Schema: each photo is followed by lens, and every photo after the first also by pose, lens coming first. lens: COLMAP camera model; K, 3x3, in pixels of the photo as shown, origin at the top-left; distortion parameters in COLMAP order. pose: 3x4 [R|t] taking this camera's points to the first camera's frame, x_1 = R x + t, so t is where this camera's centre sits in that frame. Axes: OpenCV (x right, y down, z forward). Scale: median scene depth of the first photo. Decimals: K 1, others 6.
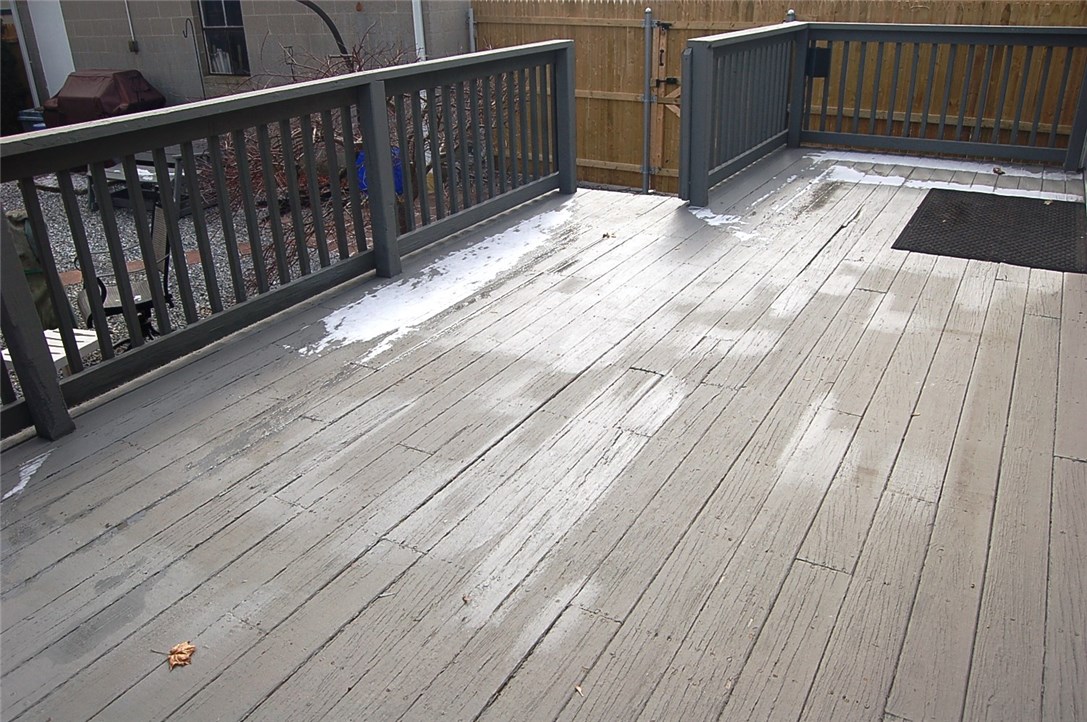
lens RADIAL K [[842.9, 0, 538.9], [0, 842.9, 366.3], [0, 0, 1]] dist [-0.089321, 0.032043]
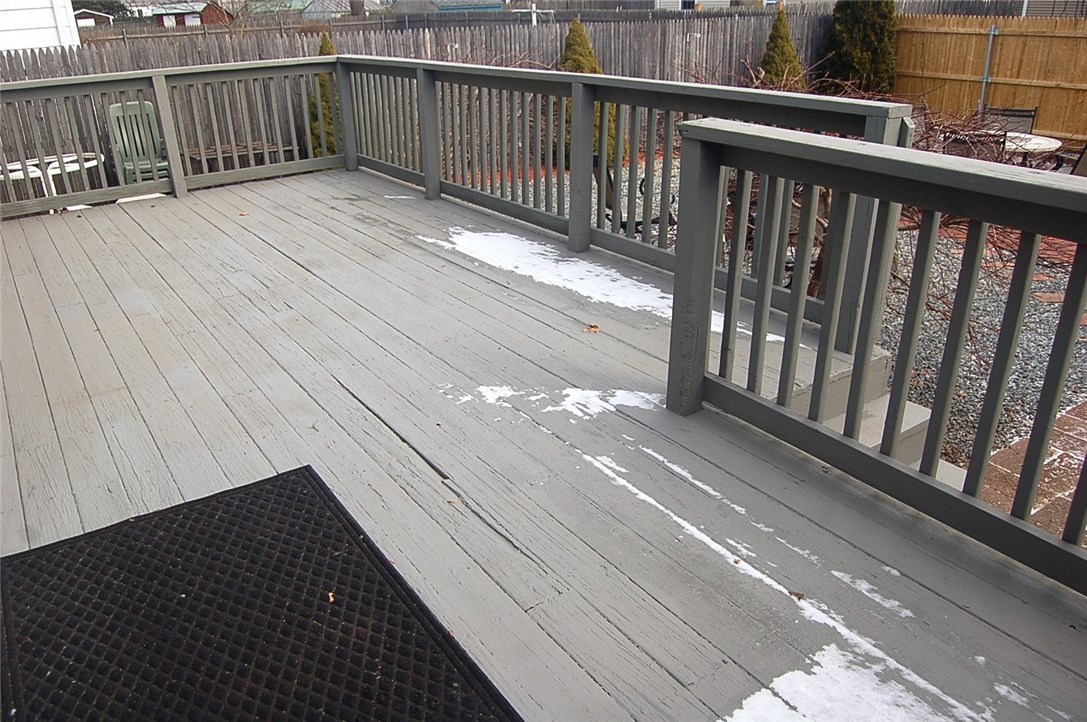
lens RADIAL K [[842.9, 0, 538.9], [0, 842.9, 366.3], [0, 0, 1]] dist [-0.089321, 0.032043]
pose [[-0.426479, 0.403183, -0.809666, 0.866543], [-0.349580, 0.752122, 0.558664, -0.632483], [0.834212, 0.521301, -0.179819, 1.280954]]
